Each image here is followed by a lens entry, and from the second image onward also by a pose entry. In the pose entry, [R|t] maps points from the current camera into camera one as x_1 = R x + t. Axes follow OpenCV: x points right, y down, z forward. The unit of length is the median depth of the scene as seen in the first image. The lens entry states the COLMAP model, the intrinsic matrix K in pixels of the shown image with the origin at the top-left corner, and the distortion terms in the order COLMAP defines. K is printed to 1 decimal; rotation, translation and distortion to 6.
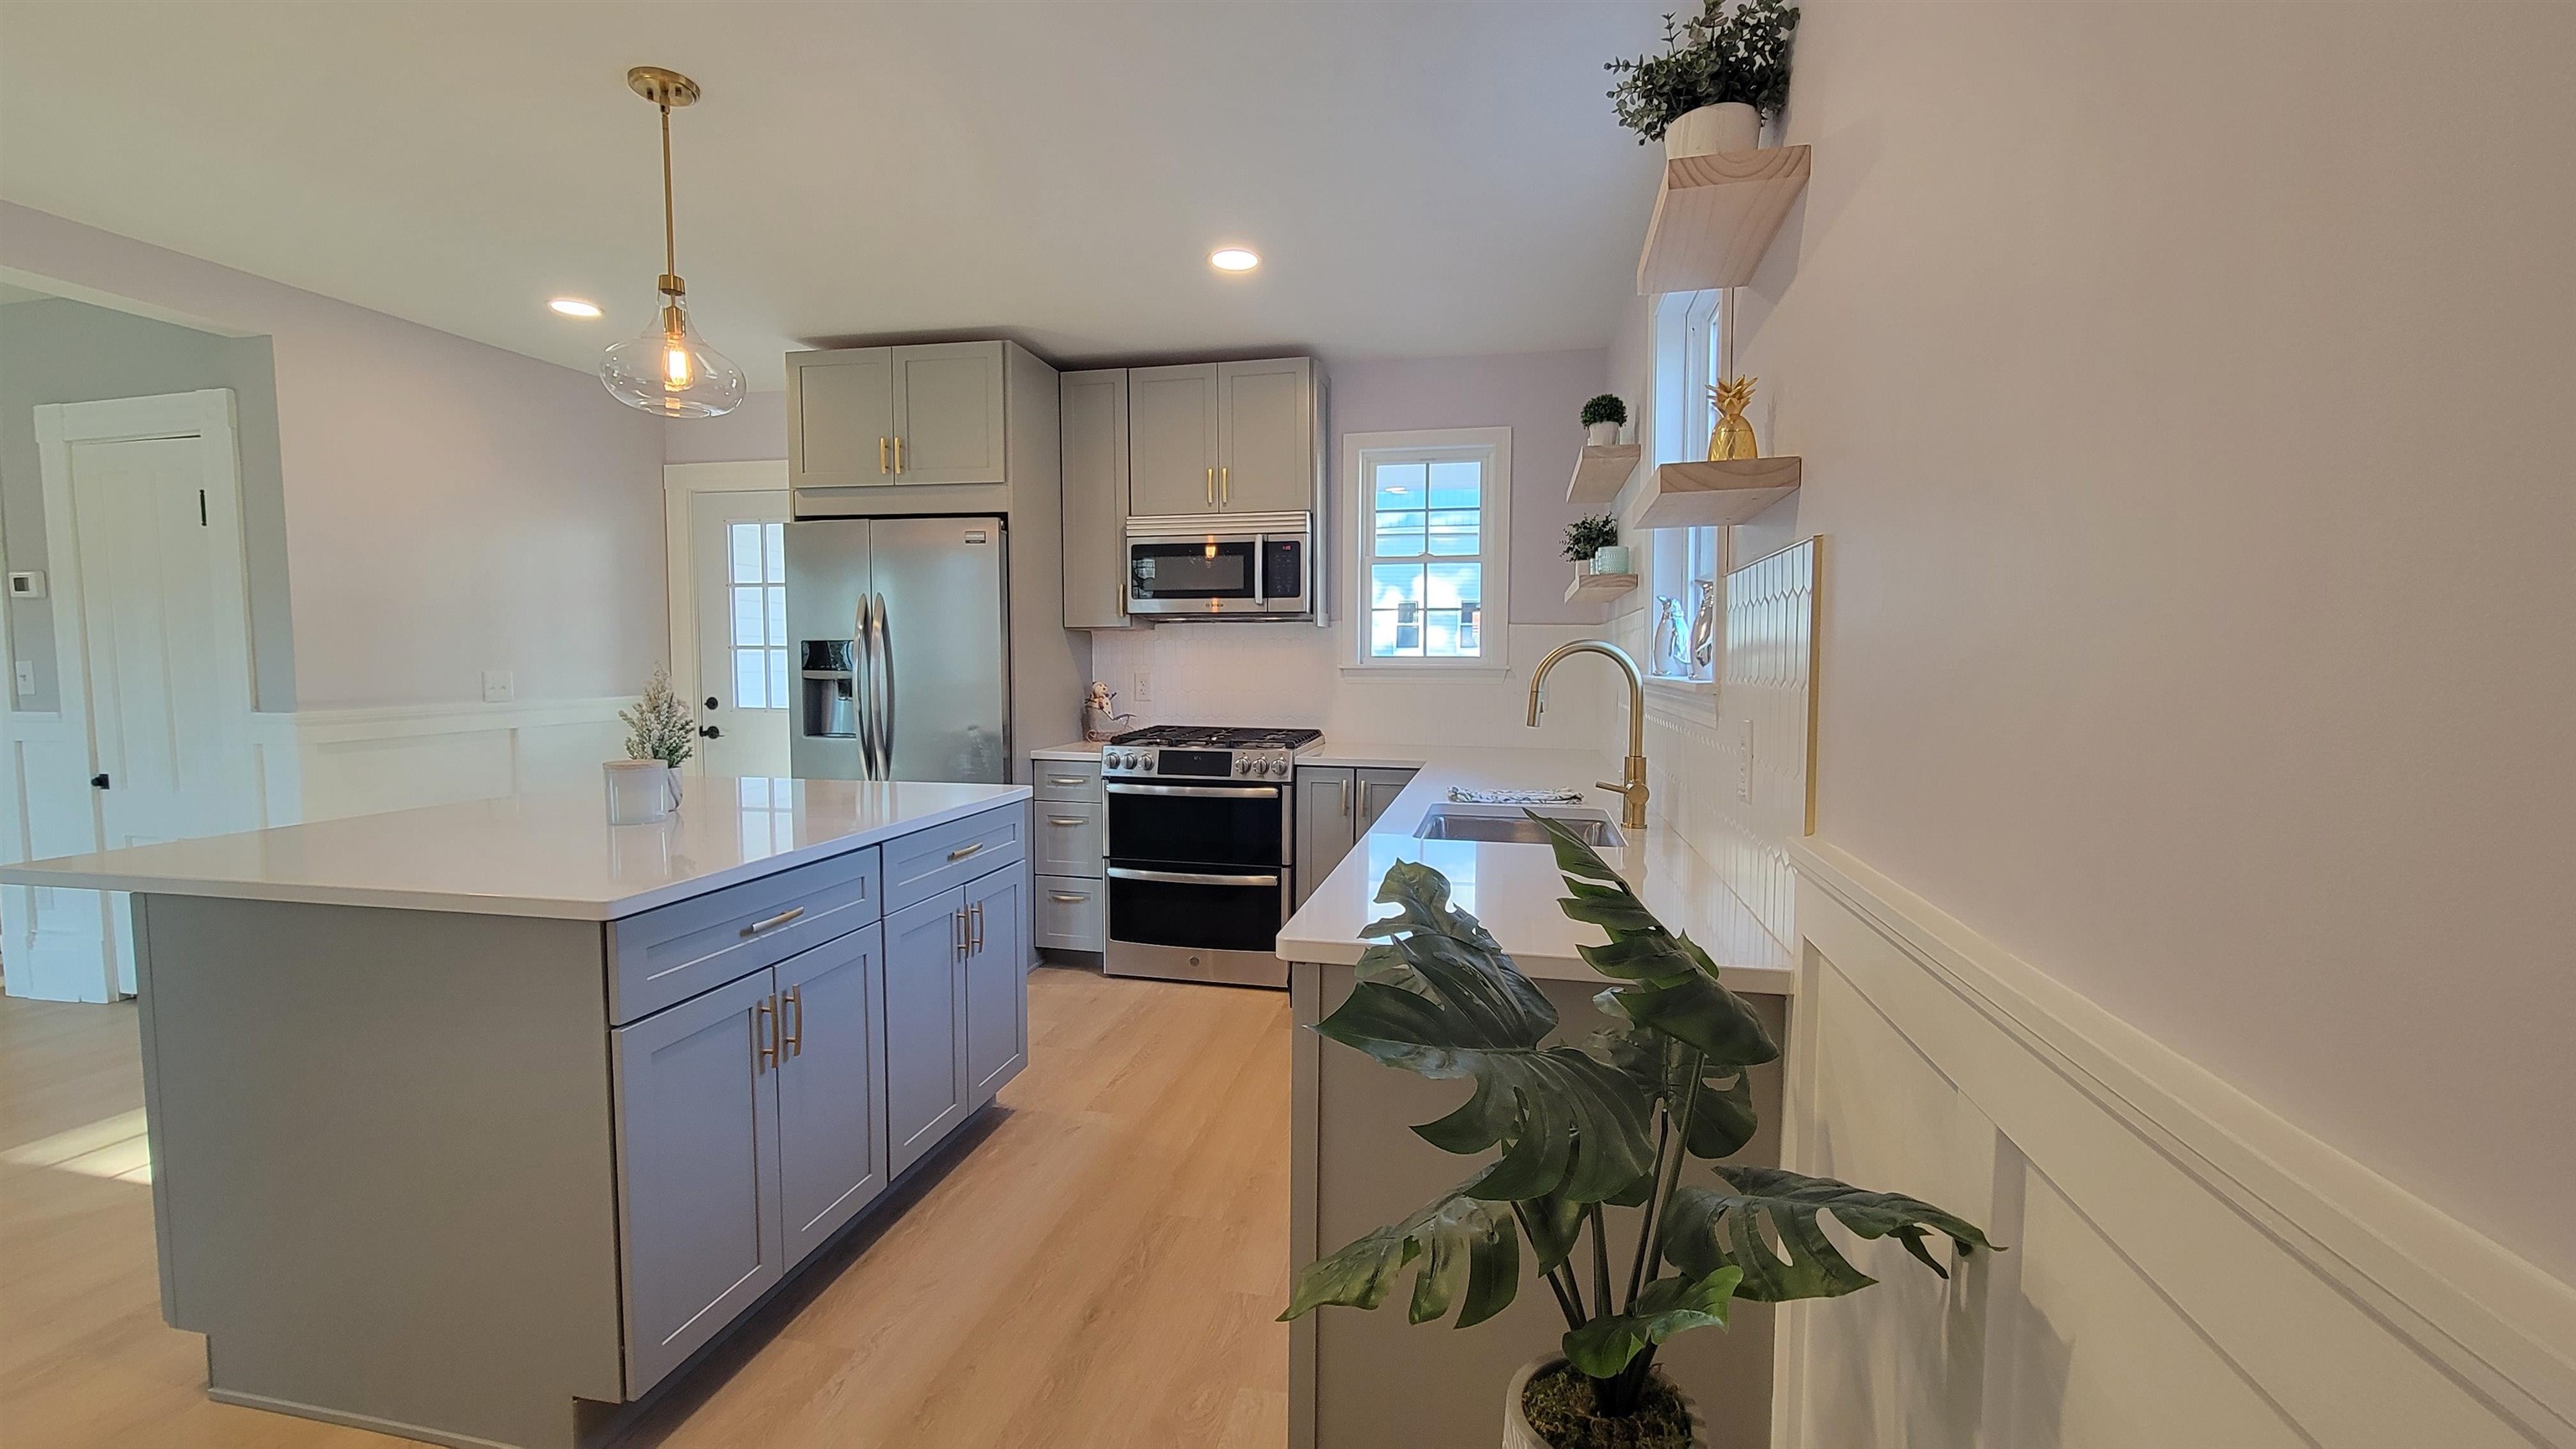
lens RADIAL K [[1048.0, 0, 1292.2], [0, 1048.0, 729.7], [0, 0, 1]] dist [-0.000931, 0.000582]
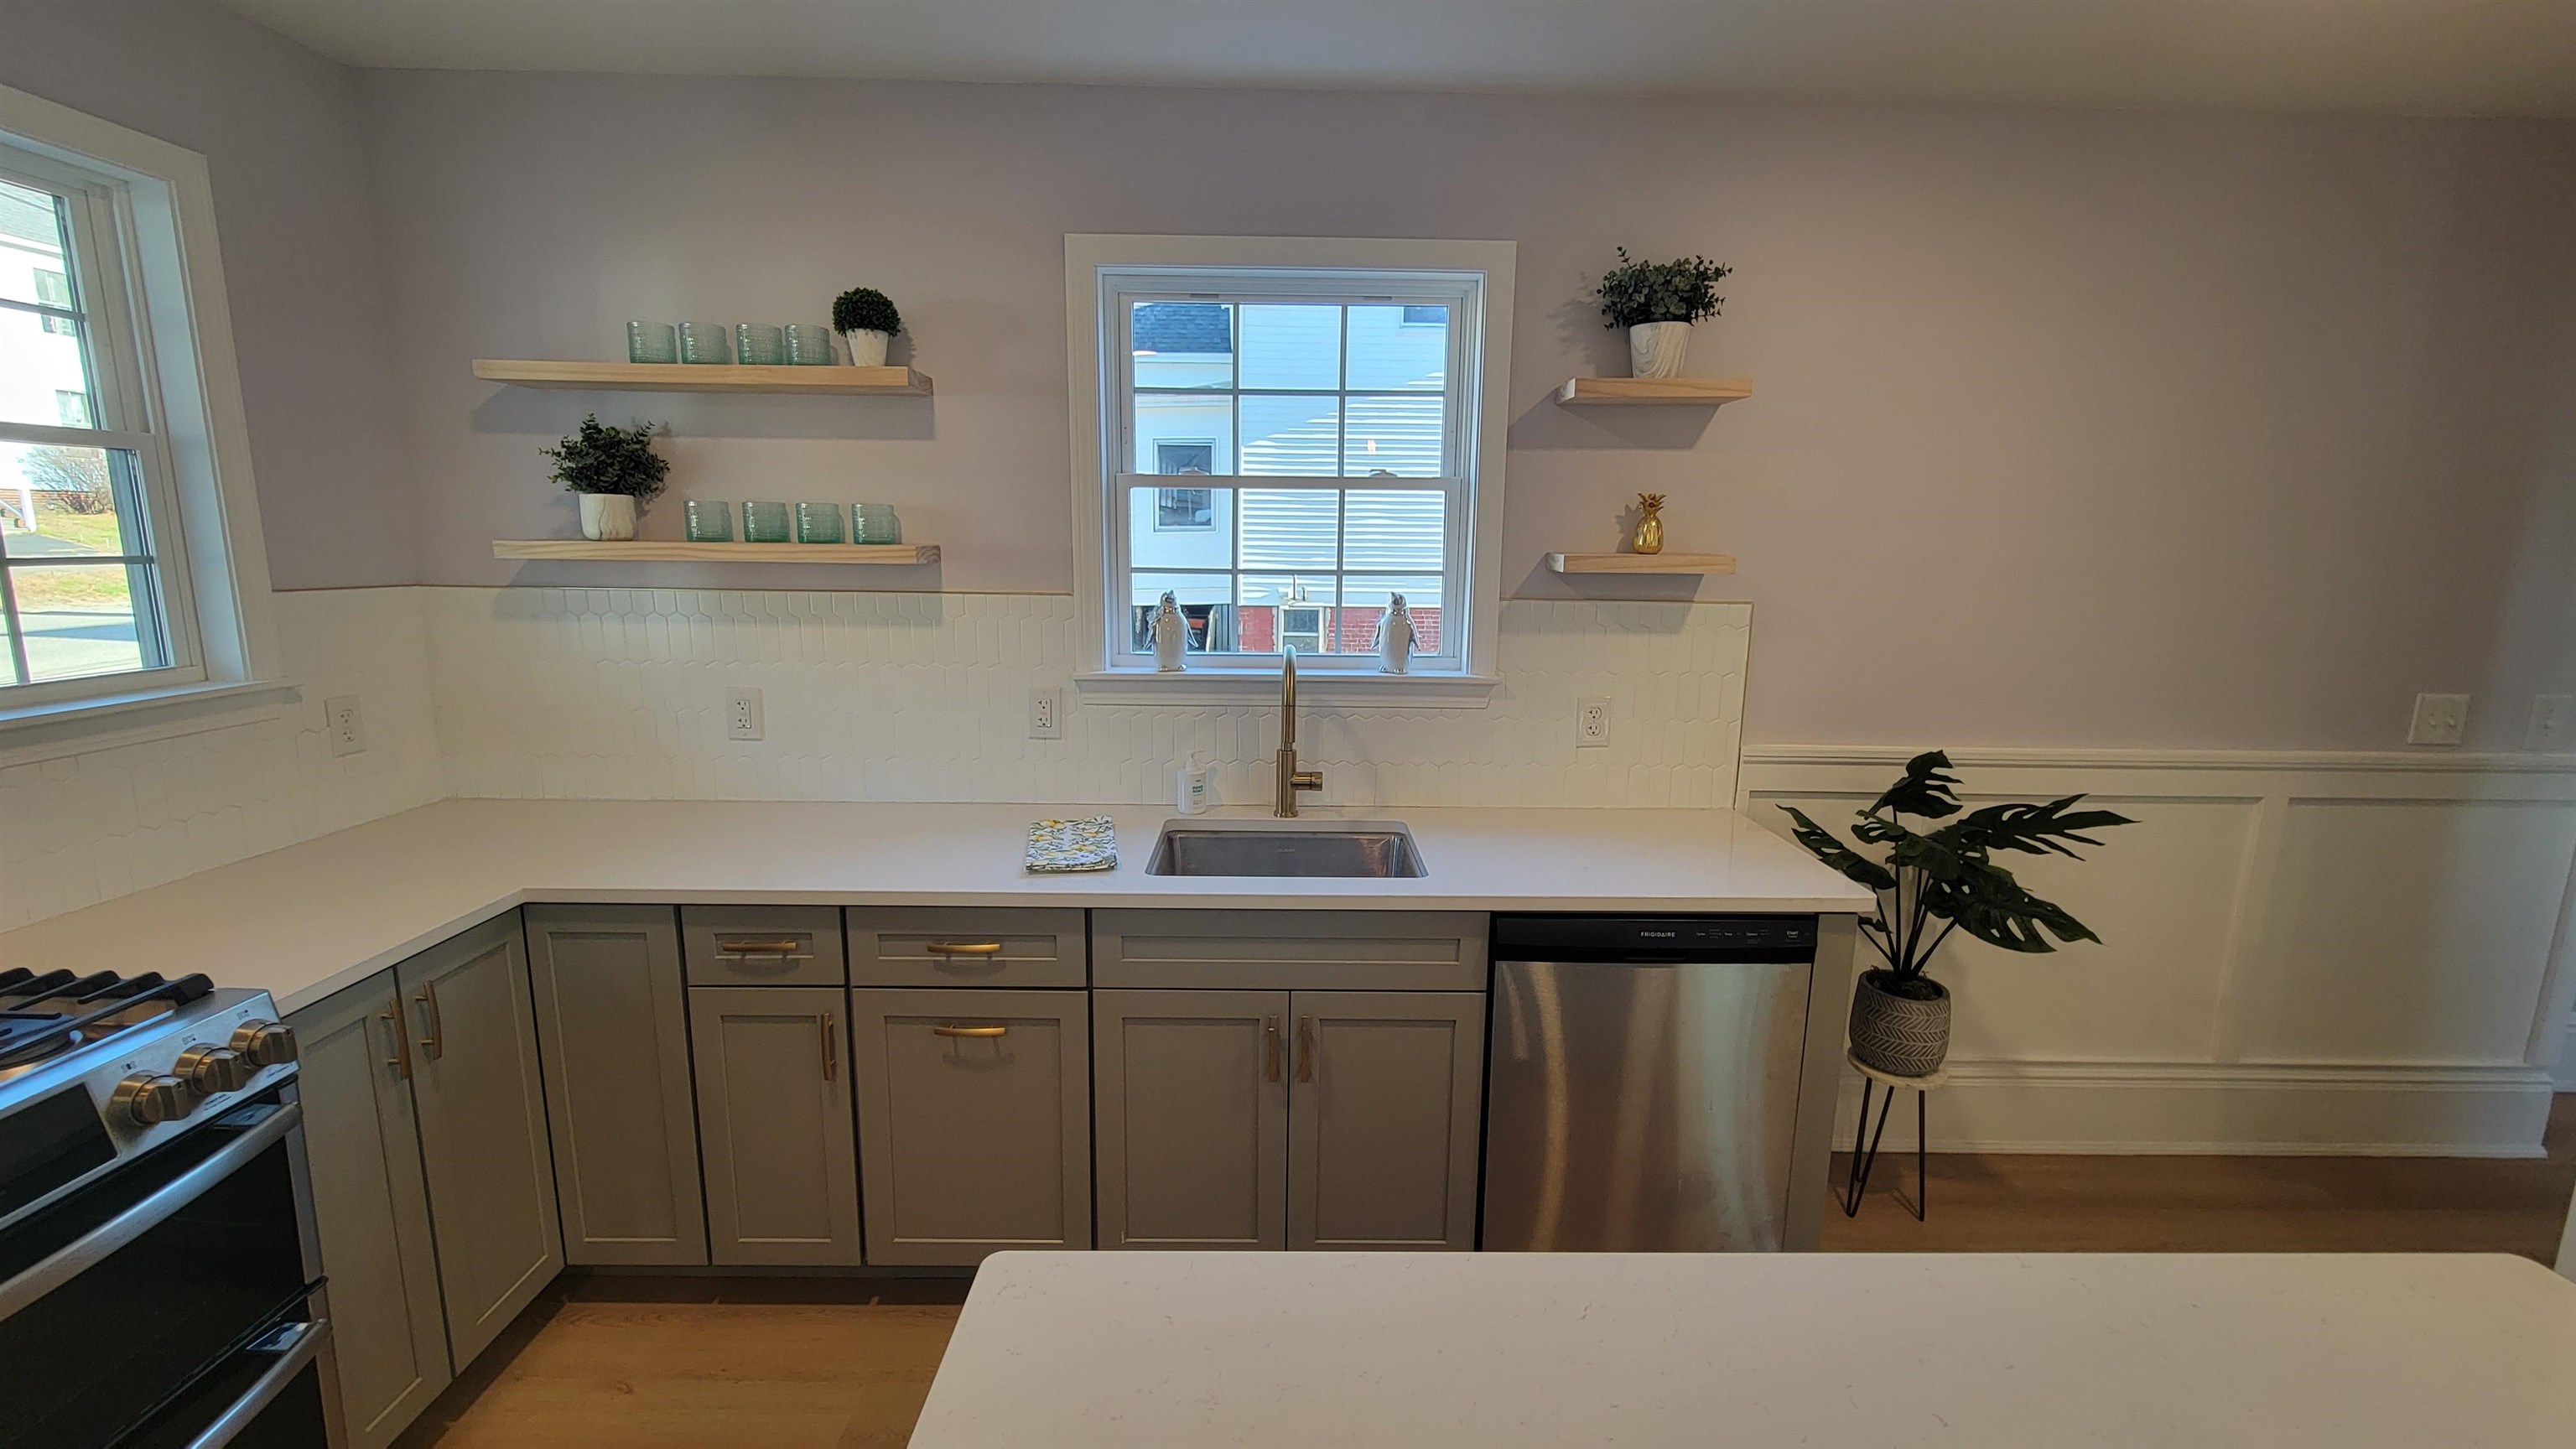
lens RADIAL K [[1048.0, 0, 1292.2], [0, 1048.0, 729.7], [0, 0, 1]] dist [-0.000931, 0.000582]
pose [[-0.213268, -0.184961, 0.959326, -0.388106], [0.051962, 0.978379, 0.200186, -0.117425], [-0.975611, 0.092542, -0.199046, 0.683277]]
